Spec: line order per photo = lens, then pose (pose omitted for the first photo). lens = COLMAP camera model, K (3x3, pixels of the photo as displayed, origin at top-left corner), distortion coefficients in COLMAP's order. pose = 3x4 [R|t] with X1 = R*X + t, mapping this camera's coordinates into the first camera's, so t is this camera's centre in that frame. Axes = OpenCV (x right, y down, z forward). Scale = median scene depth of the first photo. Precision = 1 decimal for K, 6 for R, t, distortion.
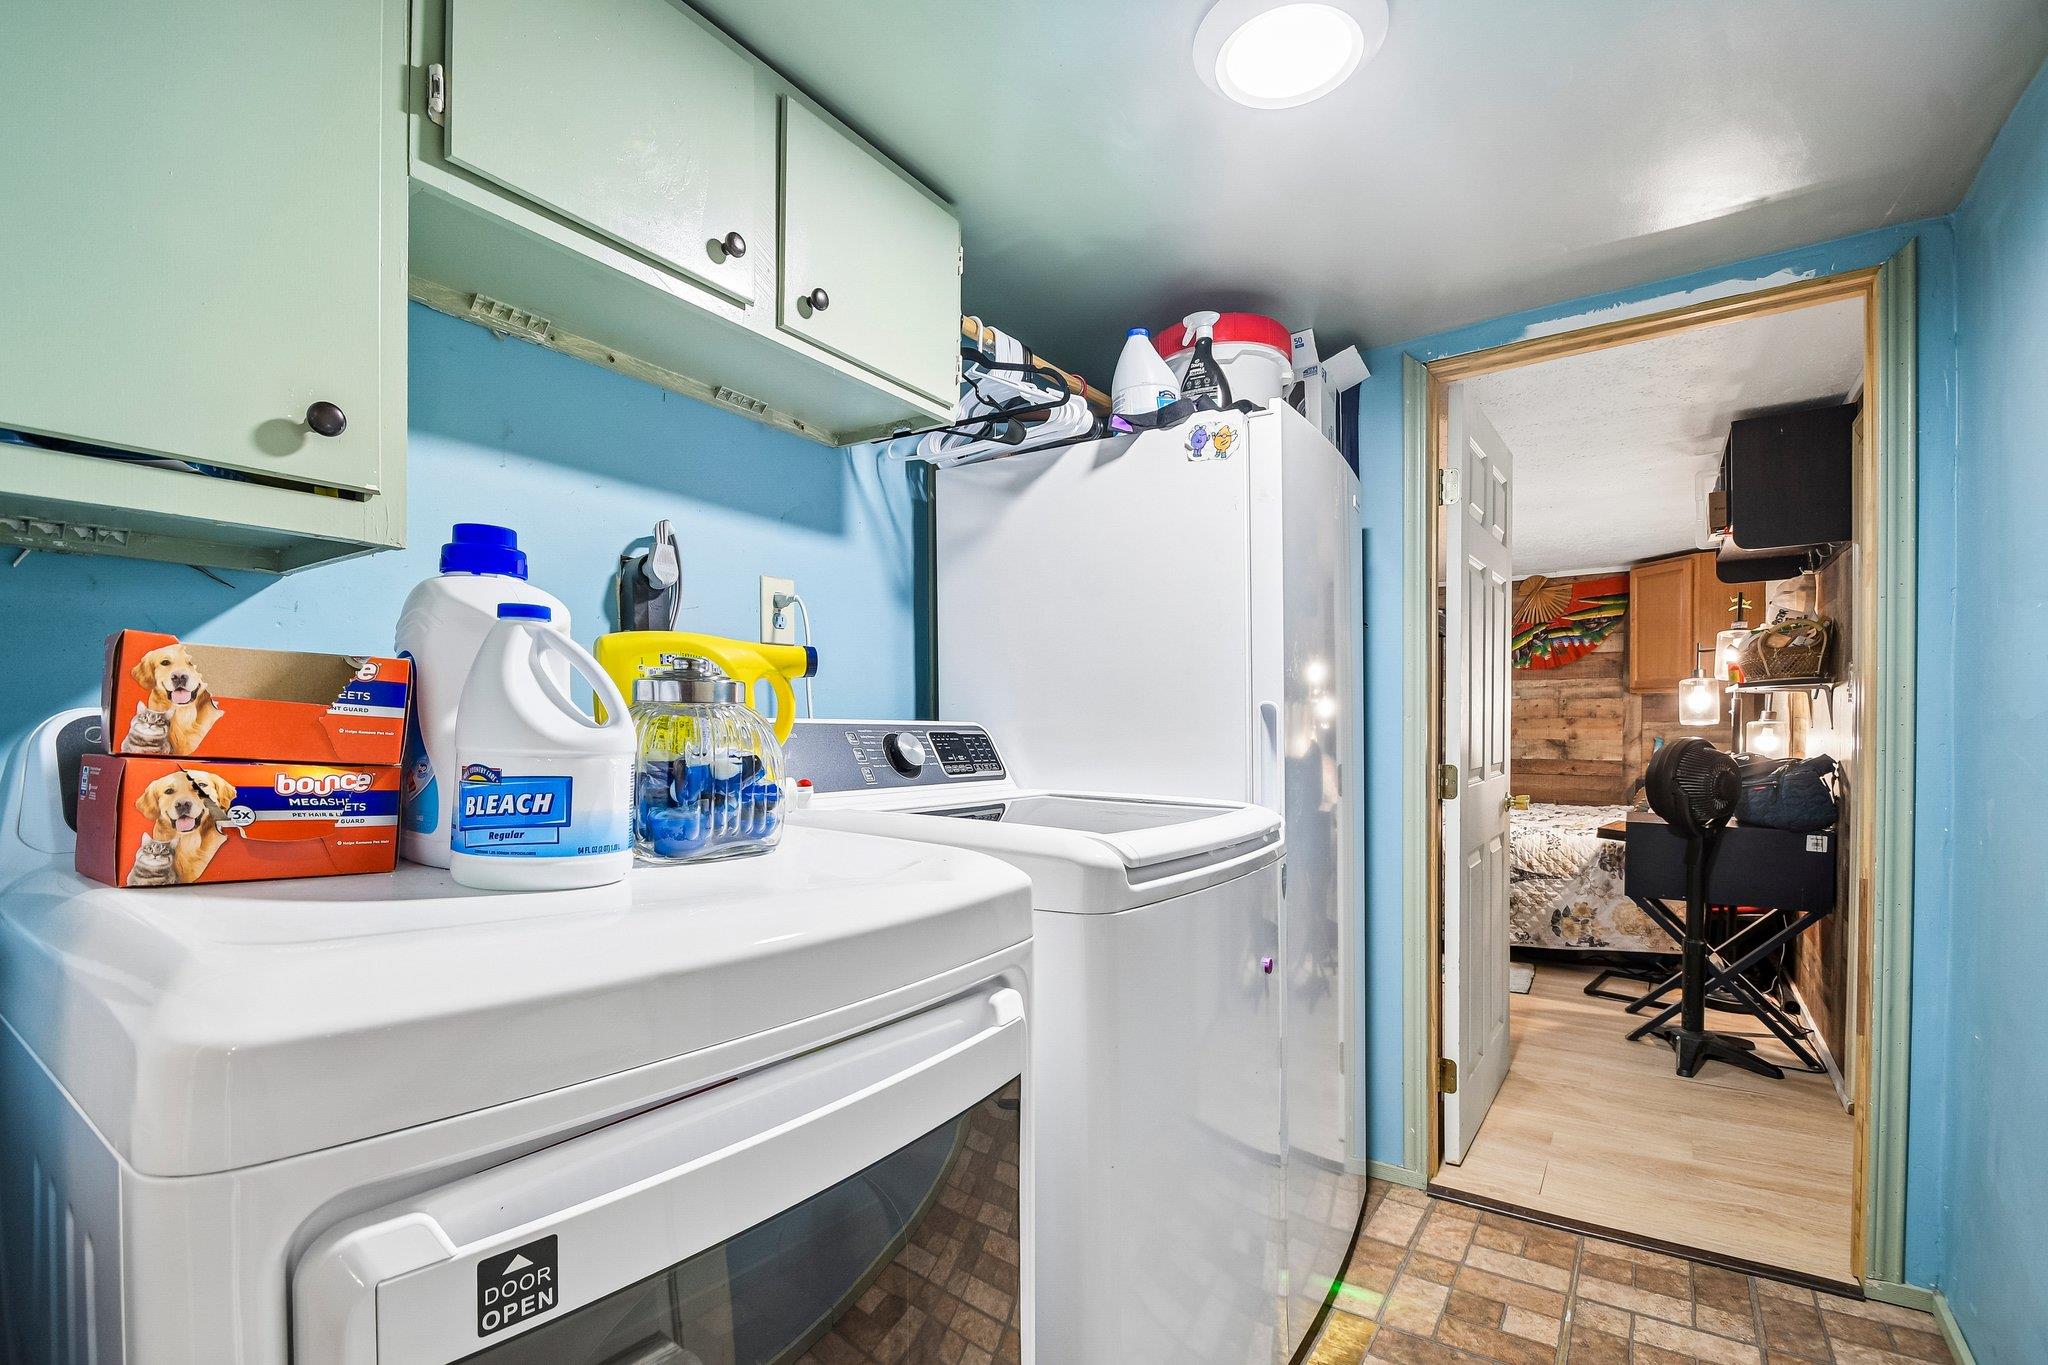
lens RADIAL K [[918.4, 0, 1028.9], [0, 918.4, 735.1], [0, 0, 1]] dist [0.010147, -0.016261]
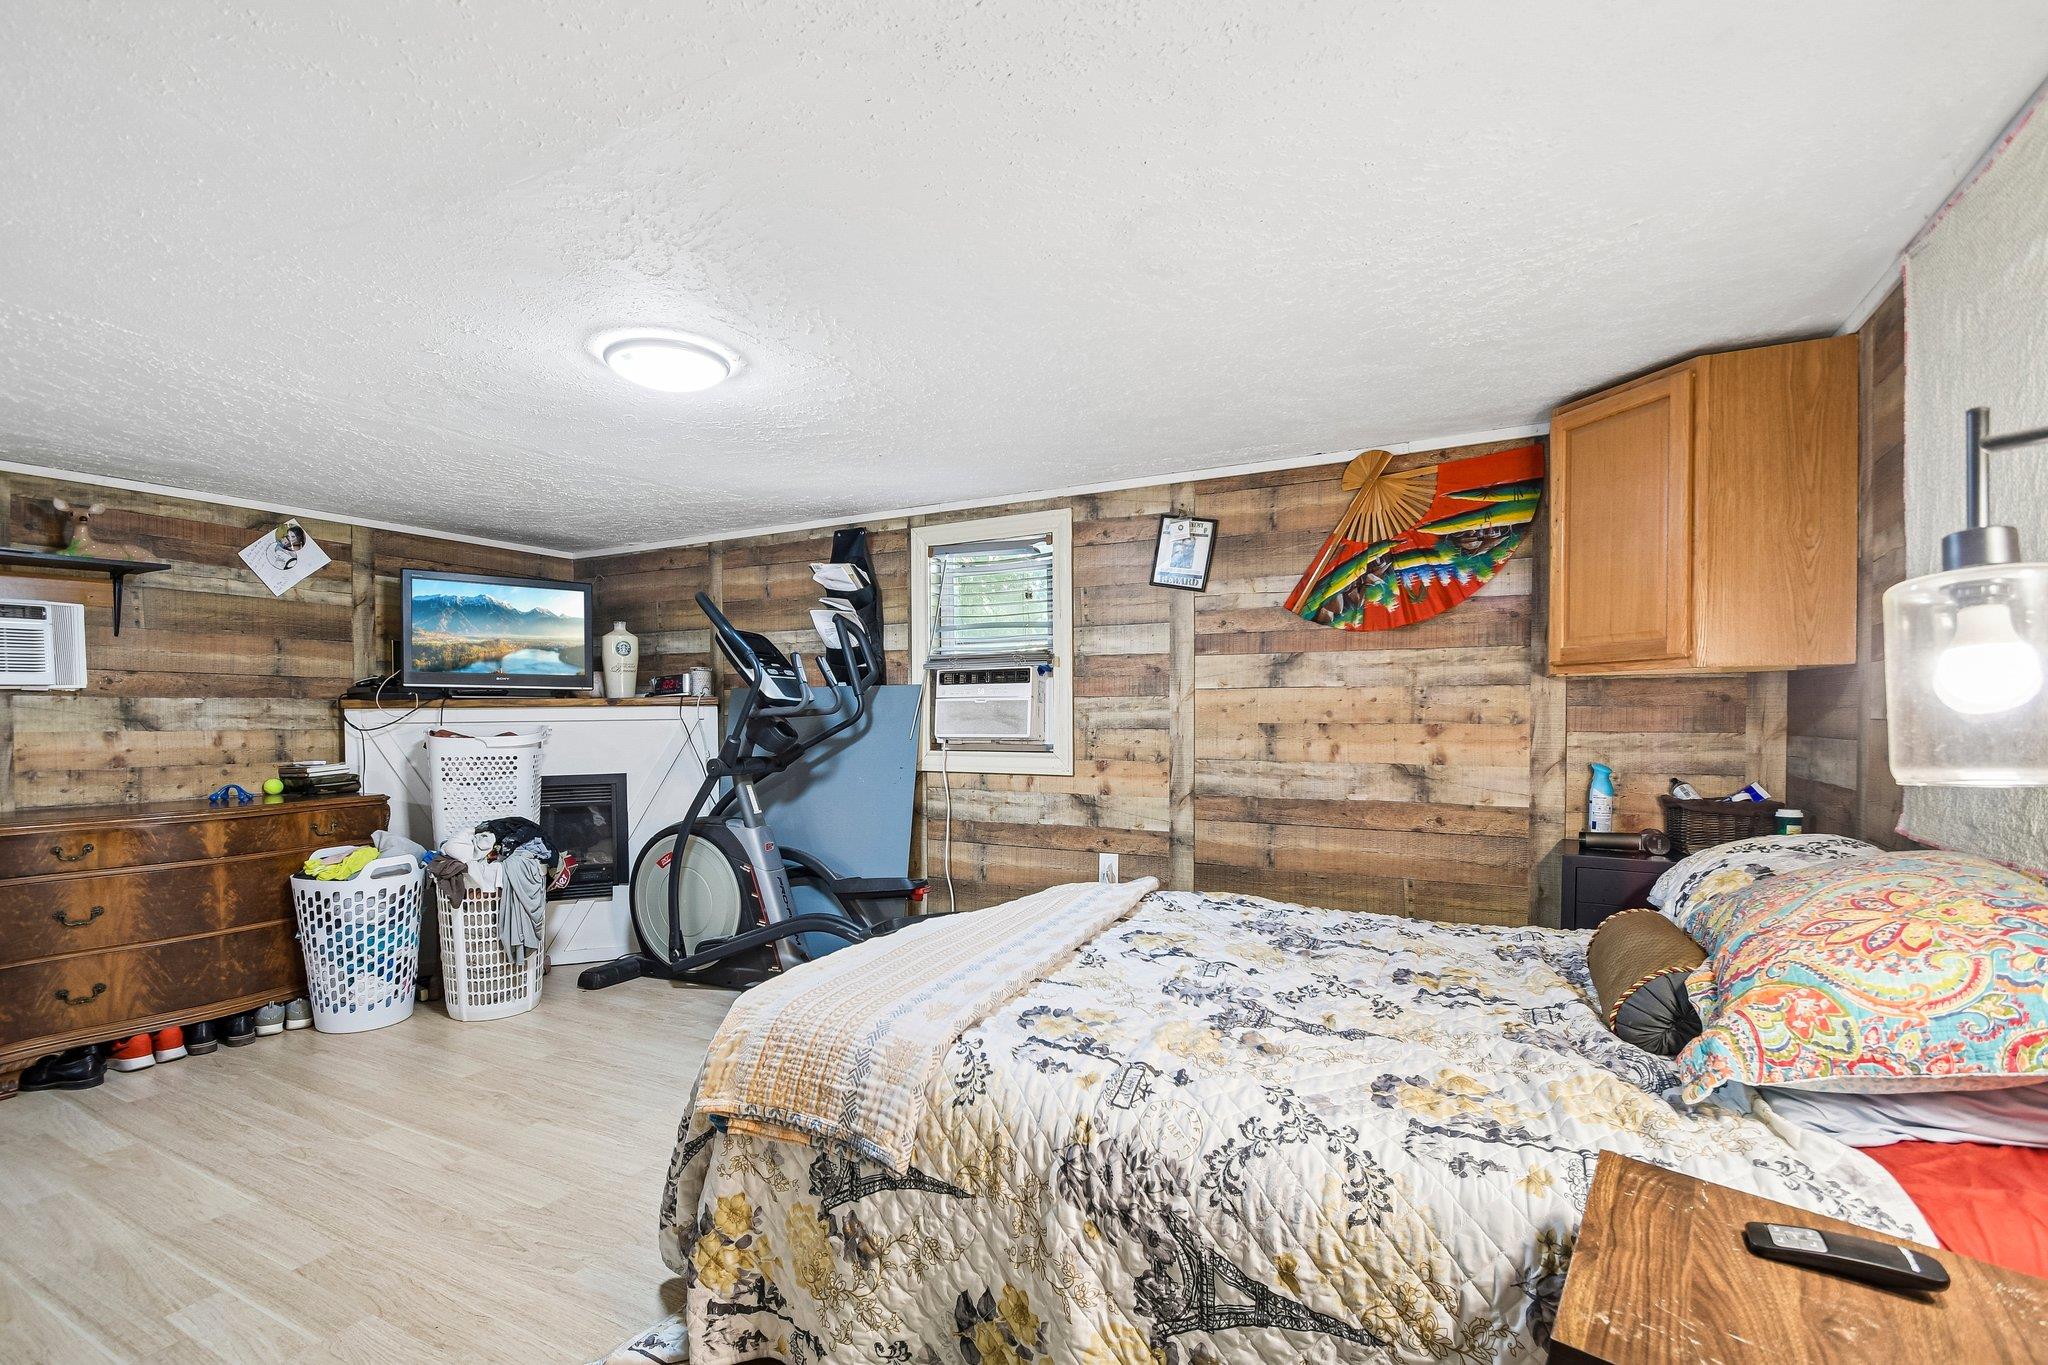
lens RADIAL K [[918.4, 0, 1028.9], [0, 918.4, 735.1], [0, 0, 1]] dist [0.010147, -0.016261]
pose [[0.993592, -0.002086, 0.113005, 0.307433], [0.001338, 0.999977, 0.006694, -0.016172], [-0.113017, -0.006500, 0.993572, 0.517619]]
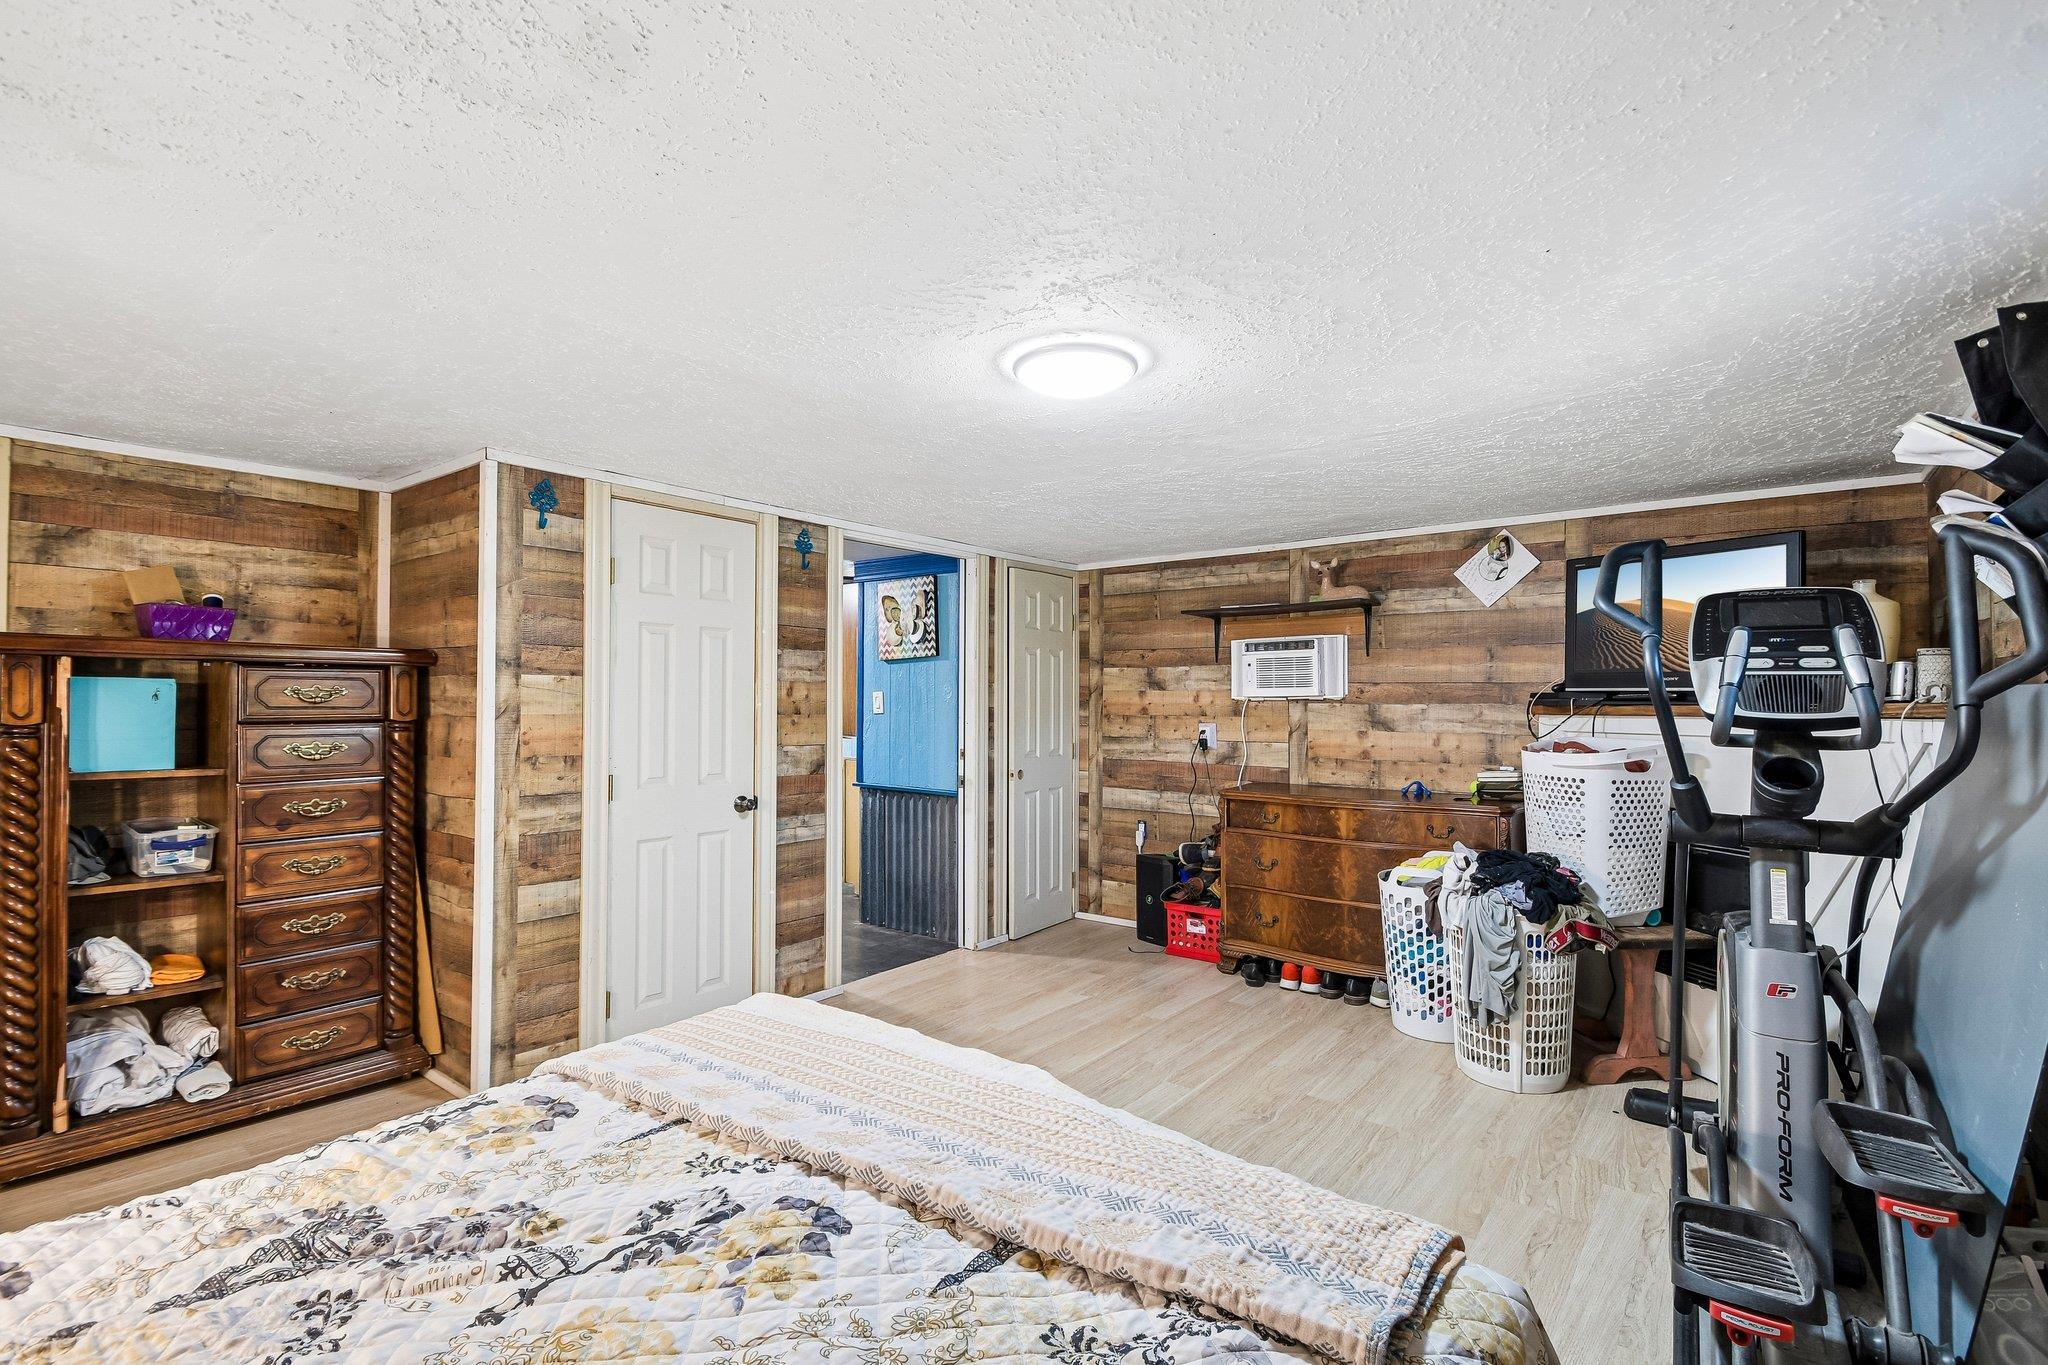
lens RADIAL K [[946.9, 0, 1024.0], [0, 946.9, 682.5], [0, 0, 1]] dist [0.001201, -0.000132]
pose [[-0.079557, -0.013005, -0.996746, 0.596324], [-0.016912, 0.999789, -0.011694, -0.041785], [0.996687, 0.015927, -0.079760, 0.958361]]
